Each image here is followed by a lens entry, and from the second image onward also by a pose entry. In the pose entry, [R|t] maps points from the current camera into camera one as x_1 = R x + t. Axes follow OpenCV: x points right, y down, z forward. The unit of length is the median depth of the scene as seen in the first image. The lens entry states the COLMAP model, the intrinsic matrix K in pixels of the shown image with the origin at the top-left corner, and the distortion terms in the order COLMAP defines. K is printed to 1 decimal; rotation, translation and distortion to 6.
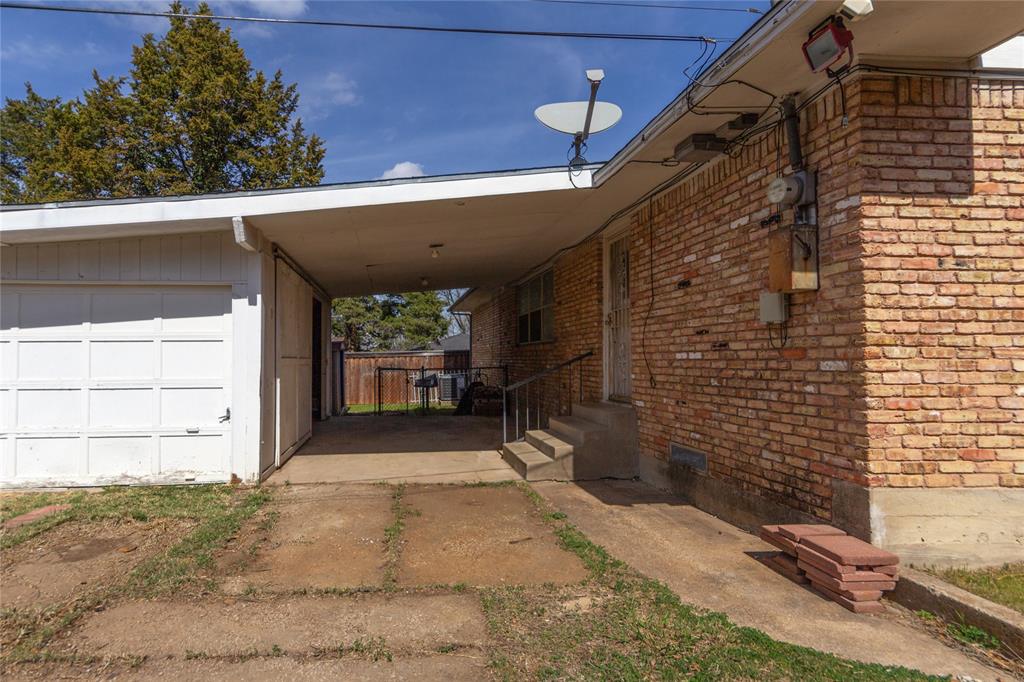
lens RADIAL K [[541.4, 0, 511.5], [0, 541.4, 341.2], [0, 0, 1]] dist [-0.002225, -0.001882]
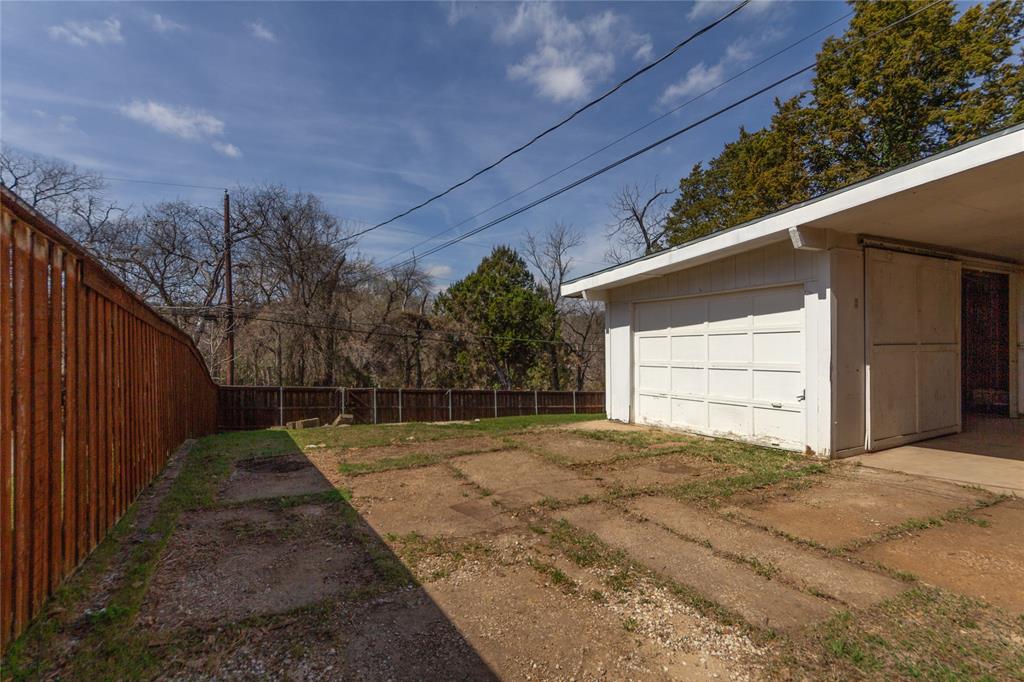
lens RADIAL K [[541.4, 0, 514.6], [0, 541.4, 343.1], [0, 0, 1]] dist [-0.002225, -0.001882]
pose [[0.397535, -0.005073, -0.917573, 0.312088], [0.036091, 0.999297, 0.010111, -0.010557], [0.916877, -0.037136, 0.397438, -0.032587]]
